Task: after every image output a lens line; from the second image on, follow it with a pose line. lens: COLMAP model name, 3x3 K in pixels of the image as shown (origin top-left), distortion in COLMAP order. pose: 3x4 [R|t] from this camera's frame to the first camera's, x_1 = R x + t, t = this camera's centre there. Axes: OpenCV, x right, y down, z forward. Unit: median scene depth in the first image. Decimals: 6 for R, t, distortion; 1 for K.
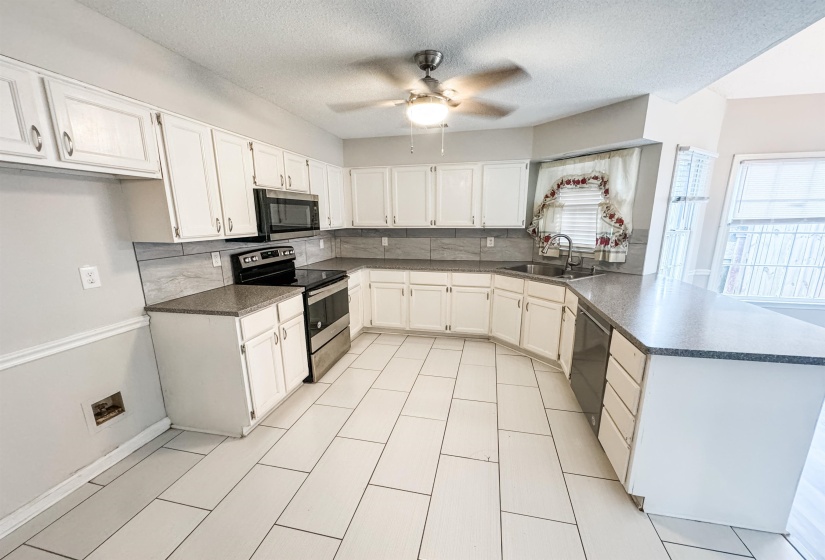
lens RADIAL K [[321.2, 0, 411.8], [0, 321.2, 285.4], [0, 0, 1]] dist [-0.001539, -0.001068]
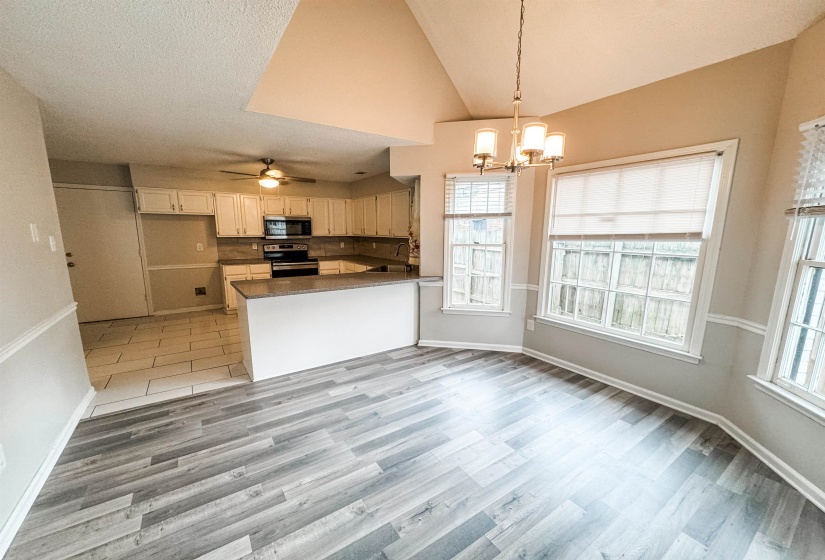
lens RADIAL K [[321.2, 0, 411.0], [0, 321.2, 286.5], [0, 0, 1]] dist [-0.001539, -0.001068]
pose [[0.732401, 0.128959, -0.668550, 1.390343], [-0.149275, 0.988423, 0.027129, -0.016842], [0.664309, 0.079928, 0.743172, 0.018859]]
